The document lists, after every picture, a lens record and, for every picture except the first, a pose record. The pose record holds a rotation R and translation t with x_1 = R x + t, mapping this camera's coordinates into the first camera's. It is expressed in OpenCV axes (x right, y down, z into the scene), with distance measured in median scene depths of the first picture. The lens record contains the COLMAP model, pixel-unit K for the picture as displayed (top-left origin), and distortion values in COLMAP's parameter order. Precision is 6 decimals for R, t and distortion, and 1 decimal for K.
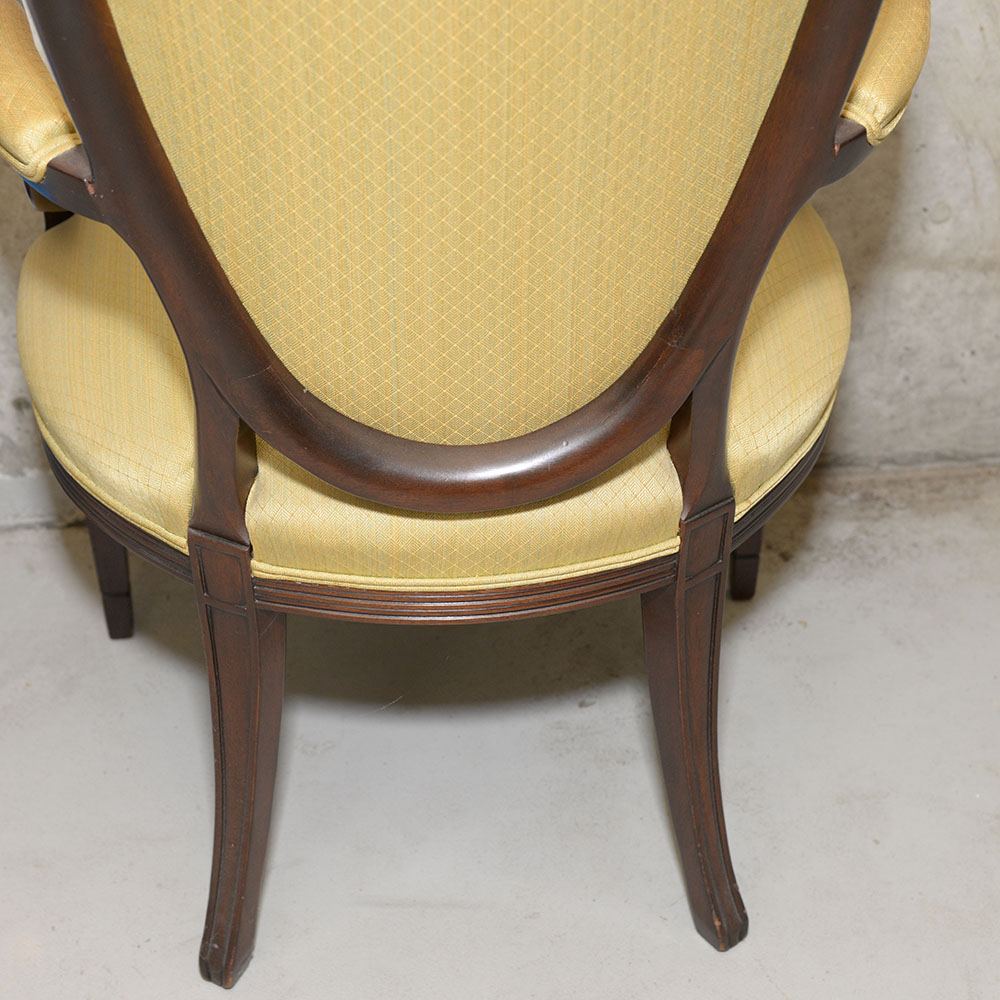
lens RADIAL K [[2145.2, 0, 500.0], [0, 2145.2, 500.0], [0, 0, 1]] dist [0.192256, 0.179061]
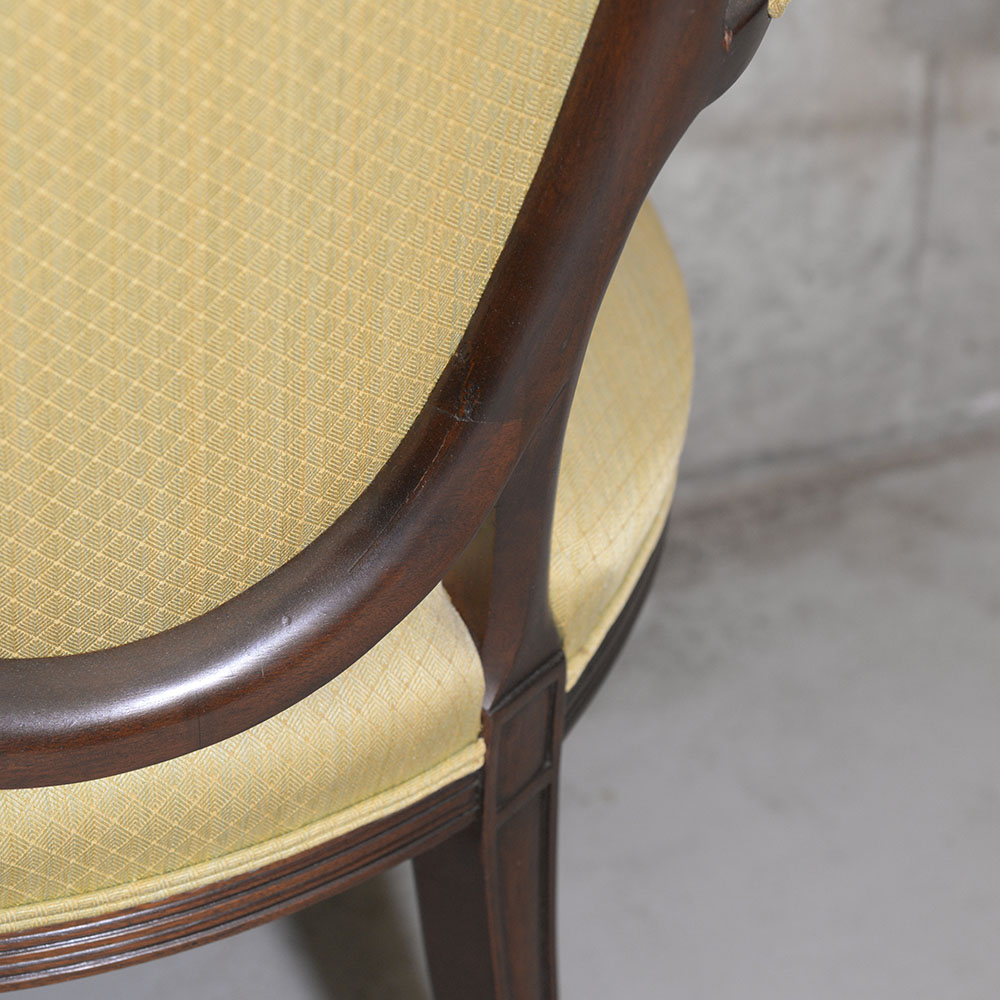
lens RADIAL K [[3634.5, 0, 500.0], [0, 3634.5, 500.0], [0, 0, 1]] dist [0.612038, -0.308840]
pose [[0.970569, -0.143608, 0.193322, -0.098303], [0.140663, 0.989634, 0.028949, -0.082103], [-0.195475, -0.000903, 0.980708, 0.098248]]
